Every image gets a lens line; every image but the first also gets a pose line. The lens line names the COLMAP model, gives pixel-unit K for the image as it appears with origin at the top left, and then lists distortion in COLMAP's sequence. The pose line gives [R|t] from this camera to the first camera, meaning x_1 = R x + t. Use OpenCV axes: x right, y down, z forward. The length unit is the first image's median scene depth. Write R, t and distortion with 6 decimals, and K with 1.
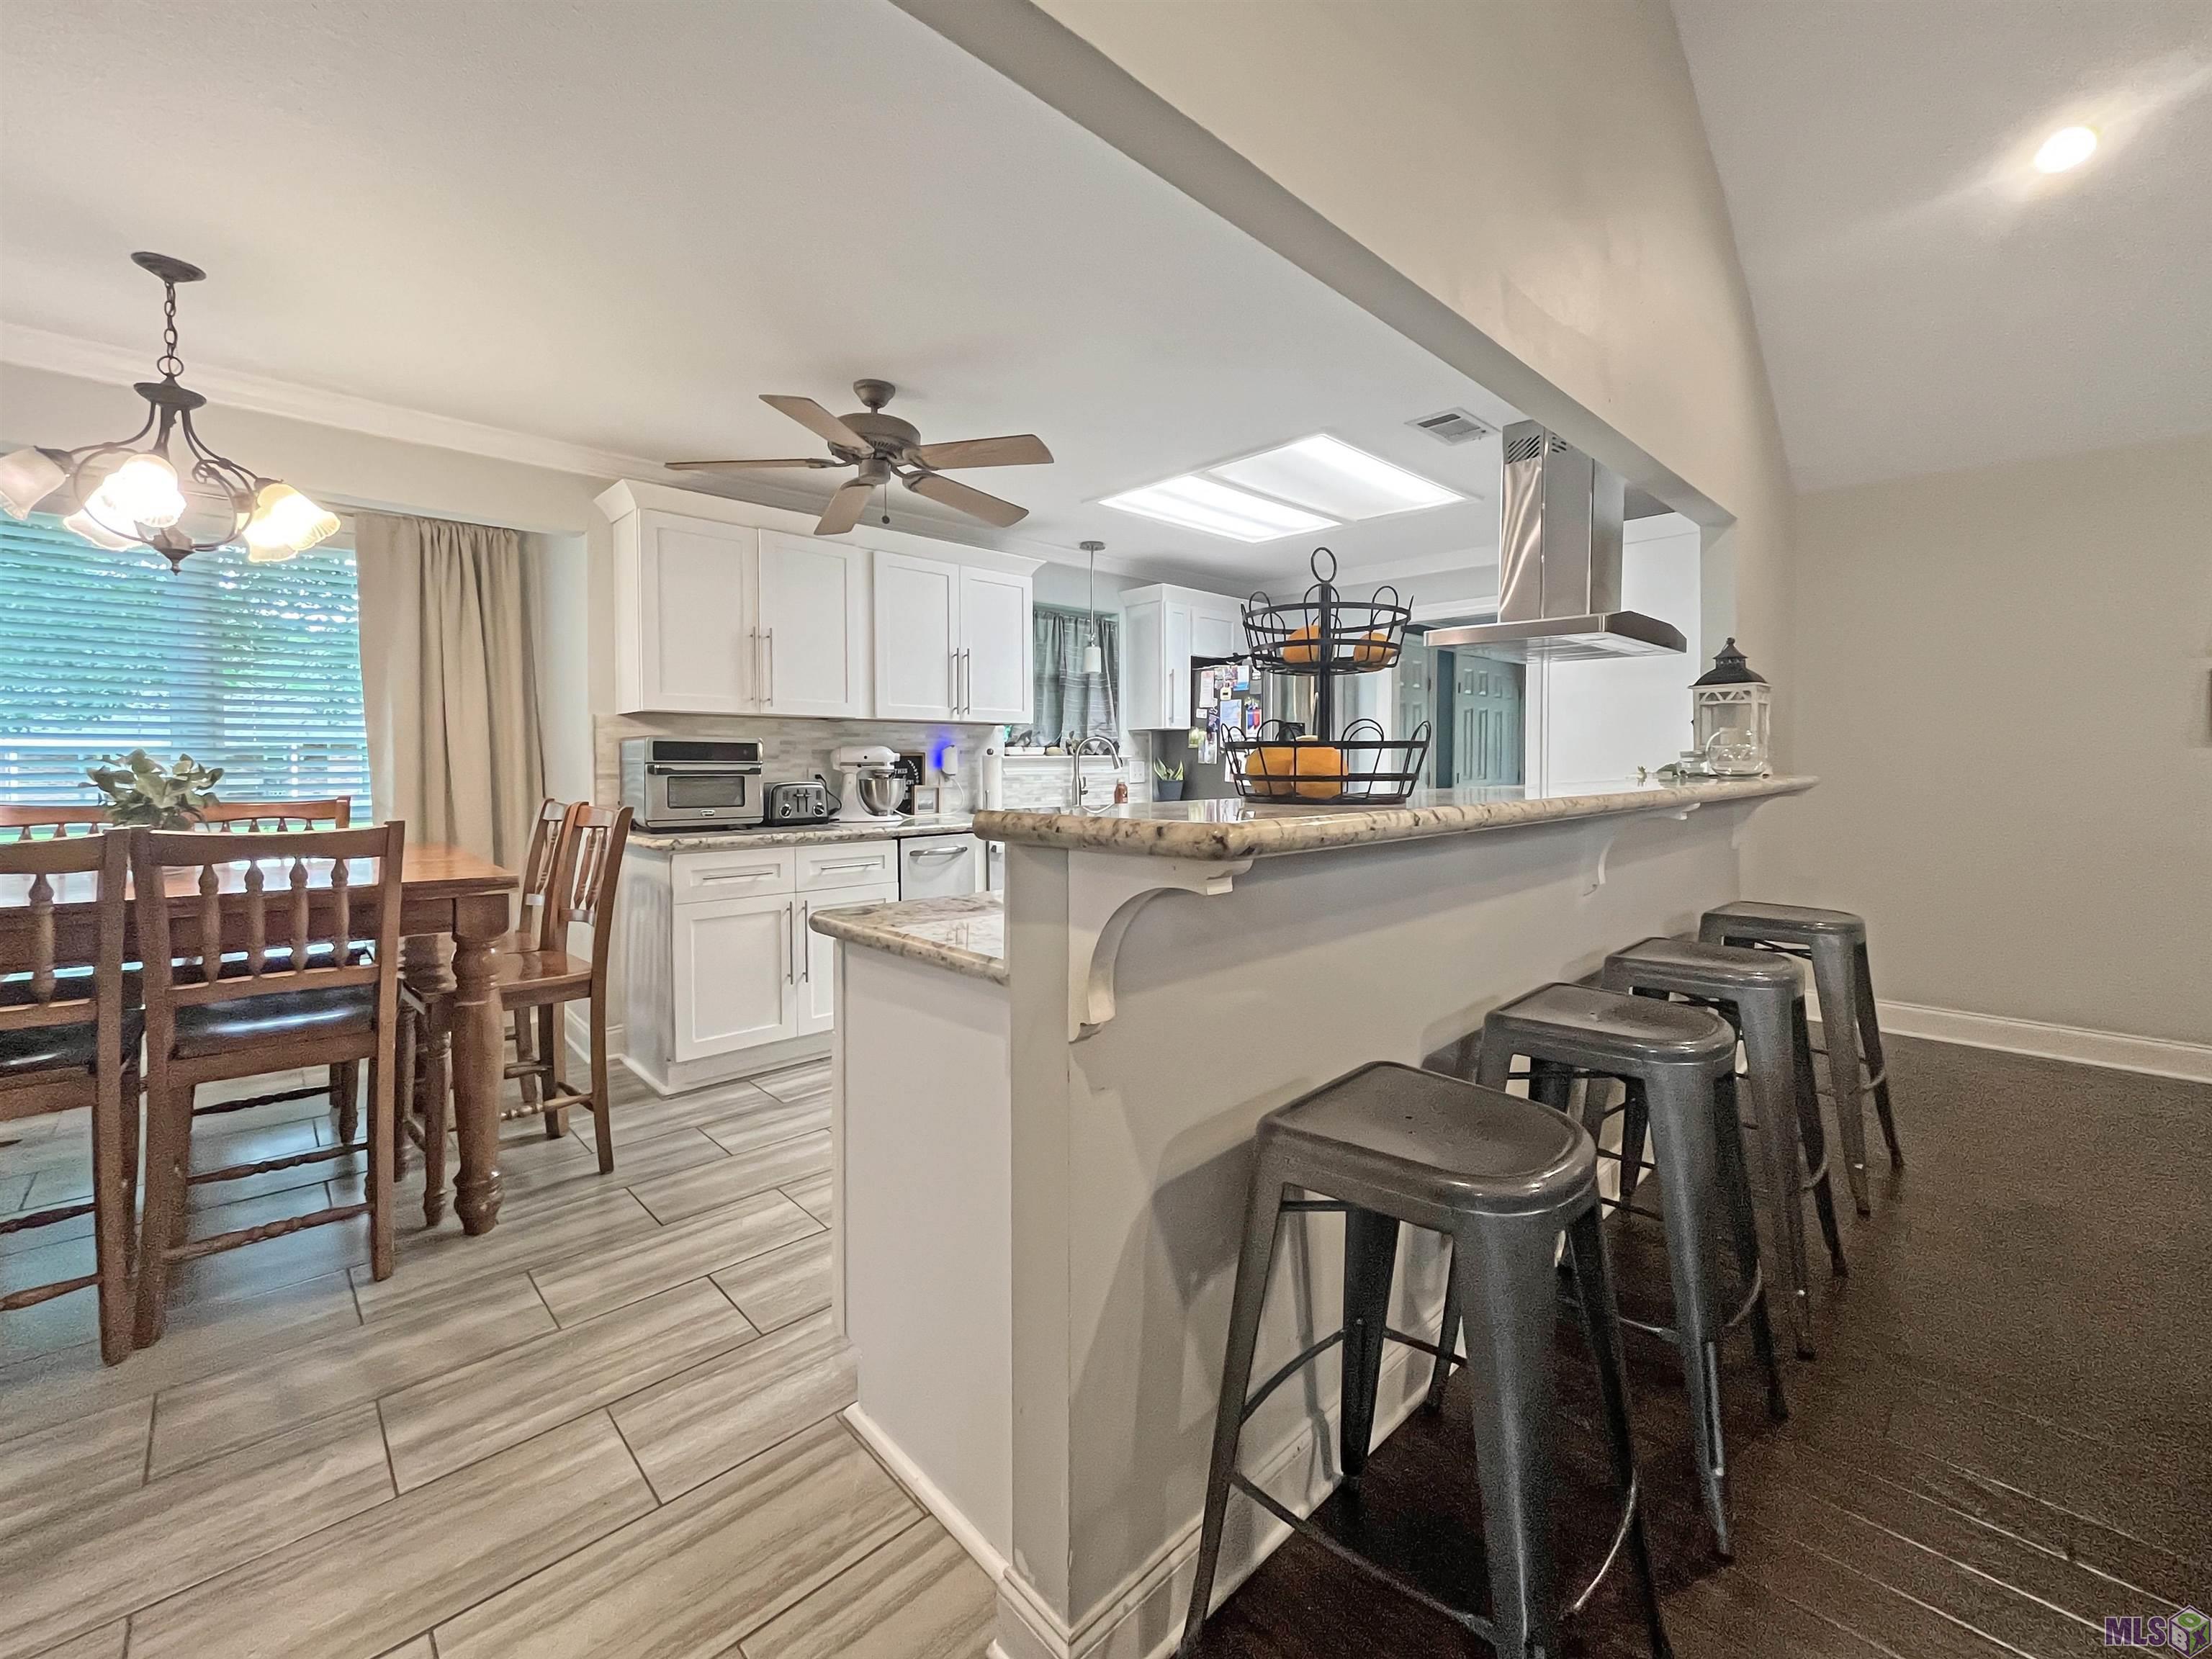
lens RADIAL K [[916.9, 0, 1098.3], [0, 916.9, 787.4], [0, 0, 1]] dist [-0.004288, -0.000410]
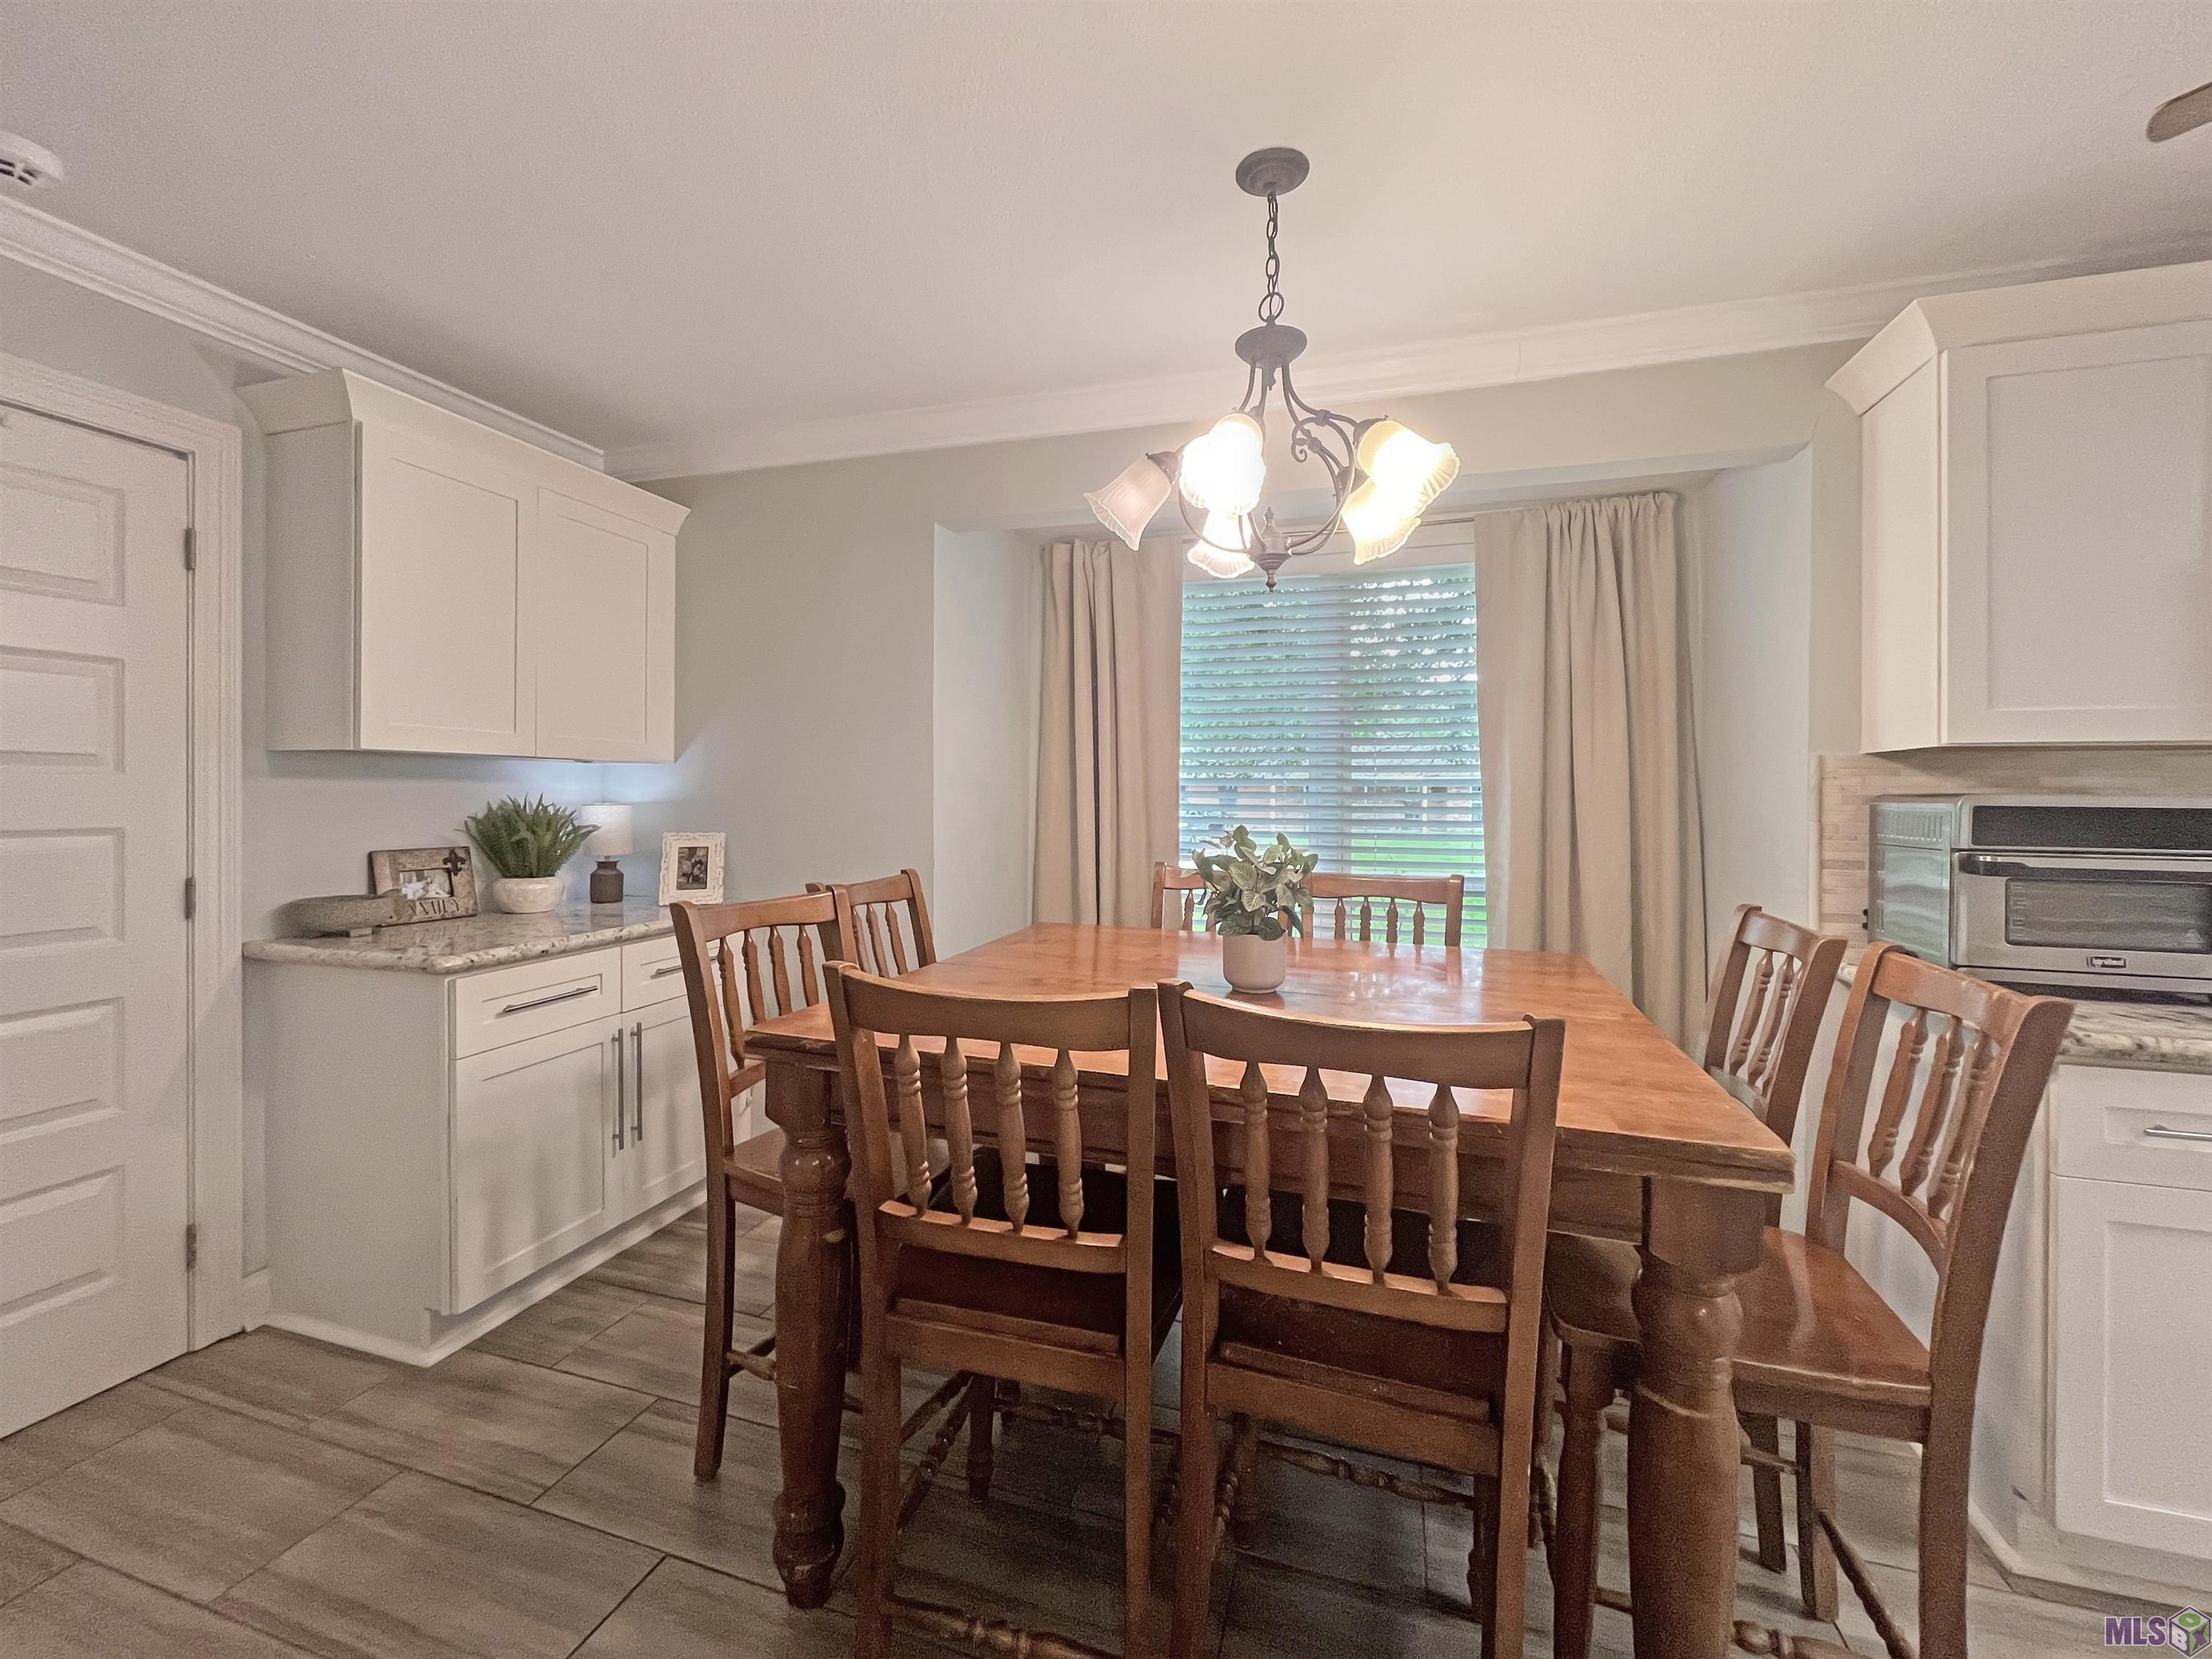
lens RADIAL K [[916.9, 0, 1098.3], [0, 916.9, 787.4], [0, 0, 1]] dist [-0.004288, -0.000410]
pose [[0.482333, -0.002044, -0.875986, -0.222231], [-0.031577, 0.999307, -0.019718, -0.028552], [0.875419, 0.037172, 0.481934, 0.271454]]
